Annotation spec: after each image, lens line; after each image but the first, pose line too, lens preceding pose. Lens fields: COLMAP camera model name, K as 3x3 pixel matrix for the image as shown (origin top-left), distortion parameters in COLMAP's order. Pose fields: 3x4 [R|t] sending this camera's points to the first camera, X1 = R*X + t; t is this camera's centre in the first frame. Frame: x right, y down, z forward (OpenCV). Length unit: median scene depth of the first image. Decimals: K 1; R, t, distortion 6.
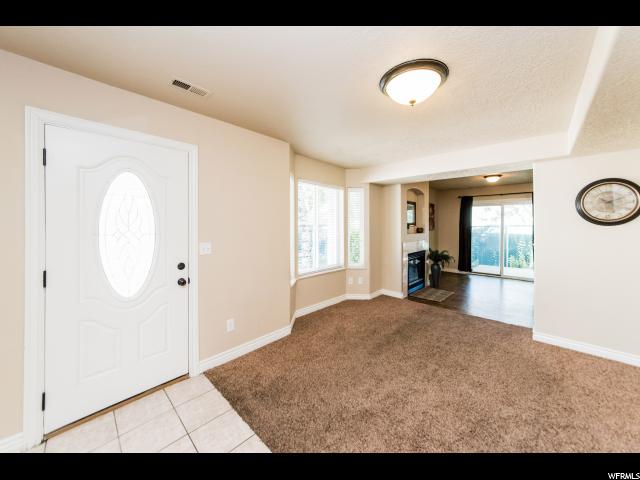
lens RADIAL K [[231.2, 0, 320.1], [0, 231.2, 227.0], [0, 0, 1]] dist [-0.000433, -0.000008]
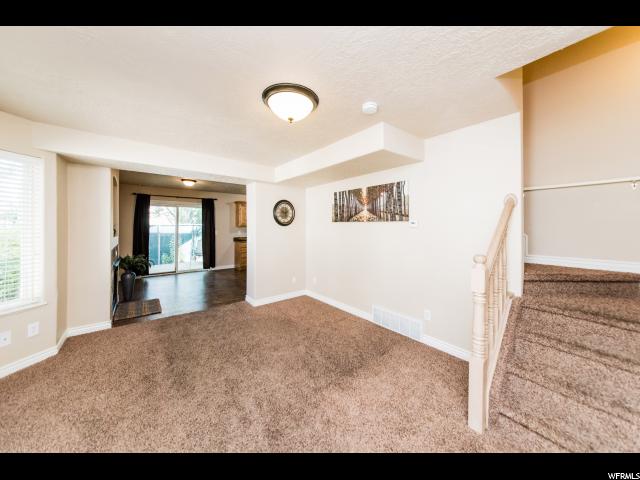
lens RADIAL K [[229.9, 0, 320.0], [0, 229.9, 223.3], [0, 0, 1]] dist [0.000555, 0.000132]
pose [[0.140755, 0.007468, 0.990016, -0.361429], [0.006927, 0.999940, -0.008528, -0.005323], [-0.990020, 0.008058, 0.140695, 0.354713]]
